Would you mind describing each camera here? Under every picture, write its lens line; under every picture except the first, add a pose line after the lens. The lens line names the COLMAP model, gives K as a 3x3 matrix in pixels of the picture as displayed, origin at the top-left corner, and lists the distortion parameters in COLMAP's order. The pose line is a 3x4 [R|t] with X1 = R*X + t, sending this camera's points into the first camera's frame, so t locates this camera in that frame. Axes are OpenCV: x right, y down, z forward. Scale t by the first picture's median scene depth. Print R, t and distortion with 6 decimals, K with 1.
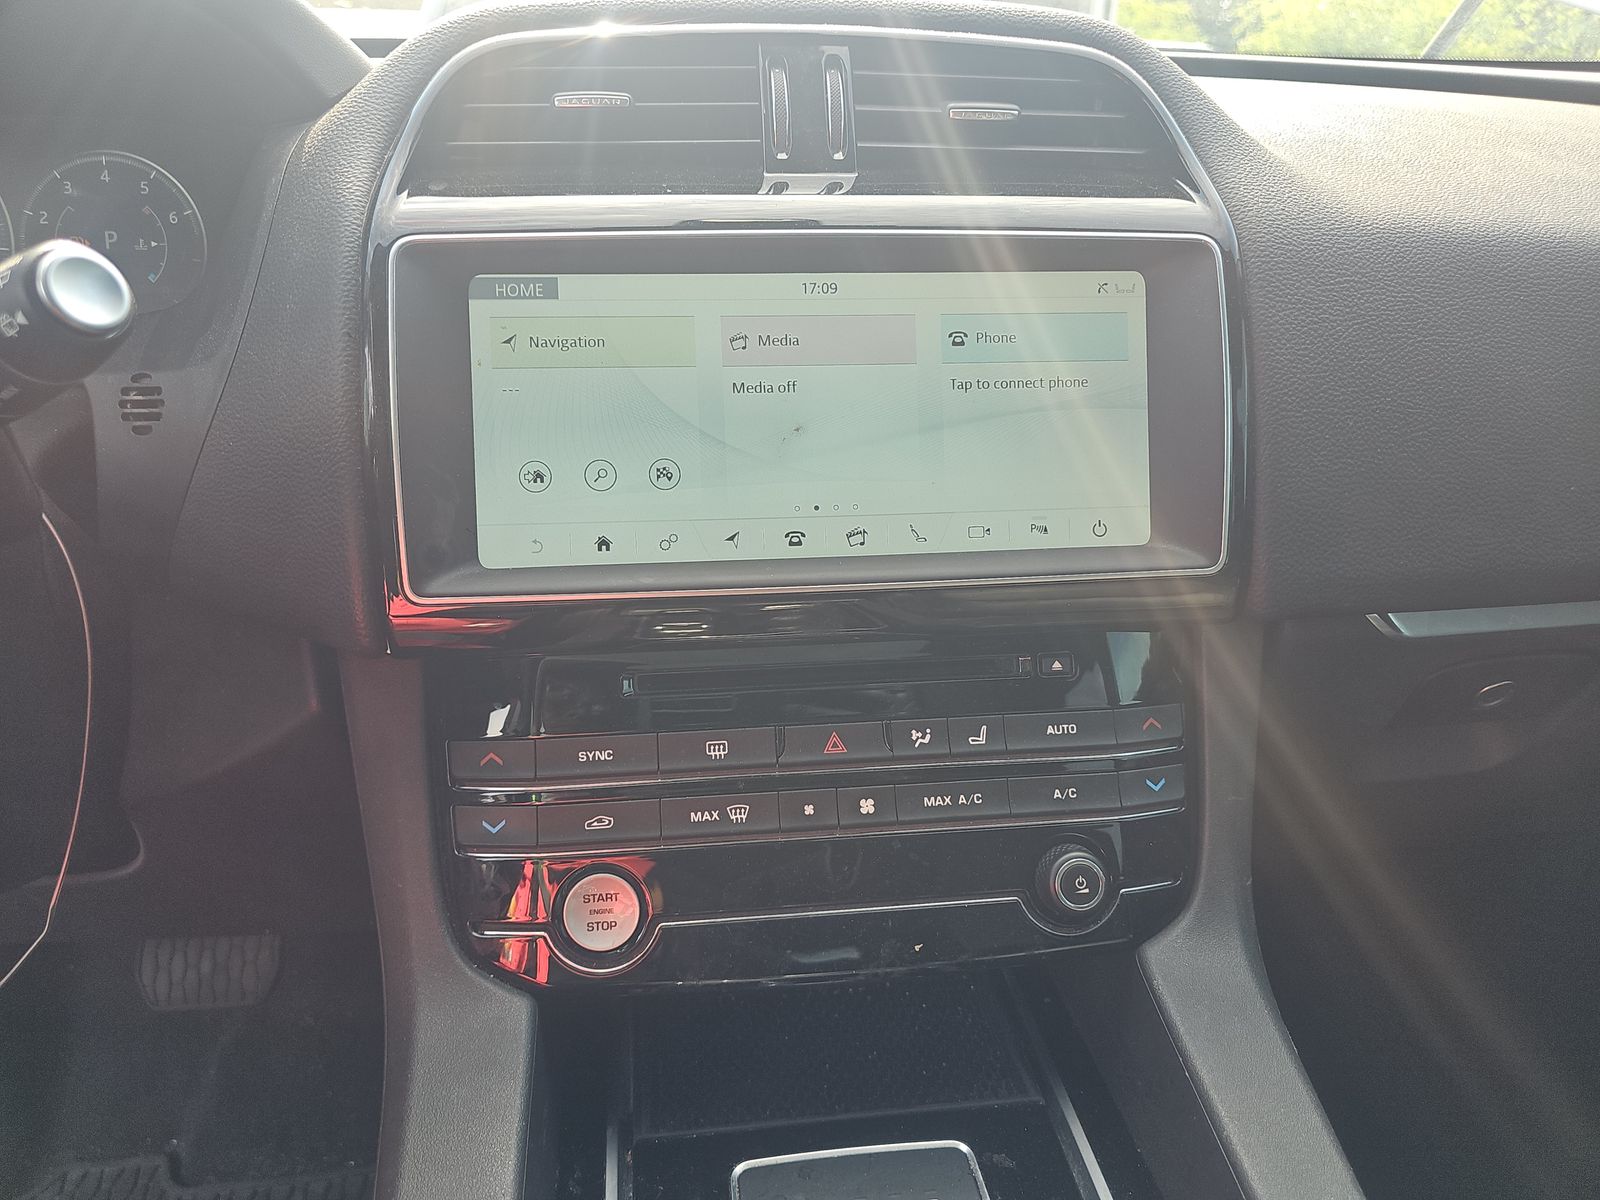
lens RADIAL K [[1167.8, 0, 800.0], [0, 1167.8, 600.0], [0, 0, 1]] dist [0.051954, -0.068101]
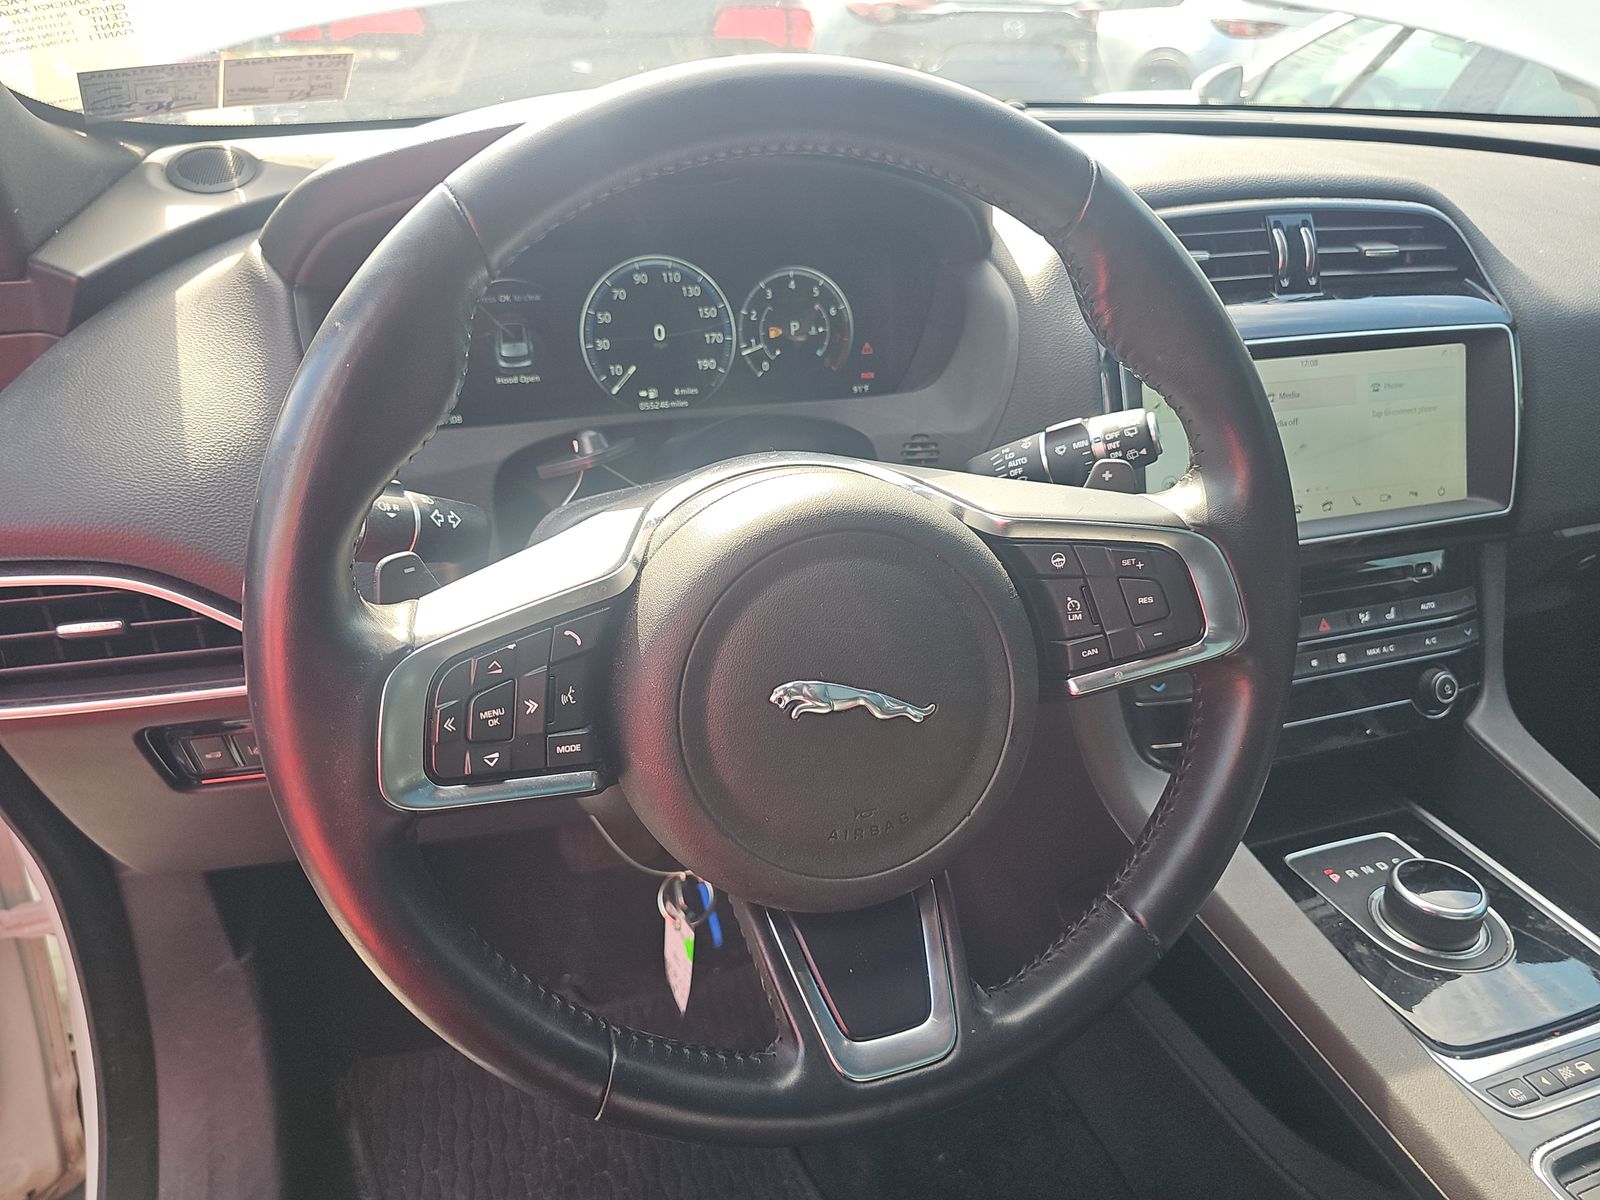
lens RADIAL K [[1167.8, 0, 800.0], [0, 1167.8, 600.0], [0, 0, 1]] dist [0.051954, -0.068101]
pose [[0.977943, -0.081423, 0.192350, -1.057297], [0.058673, 0.990899, 0.121149, -0.172499], [-0.200464, -0.107191, 0.973820, -0.558897]]
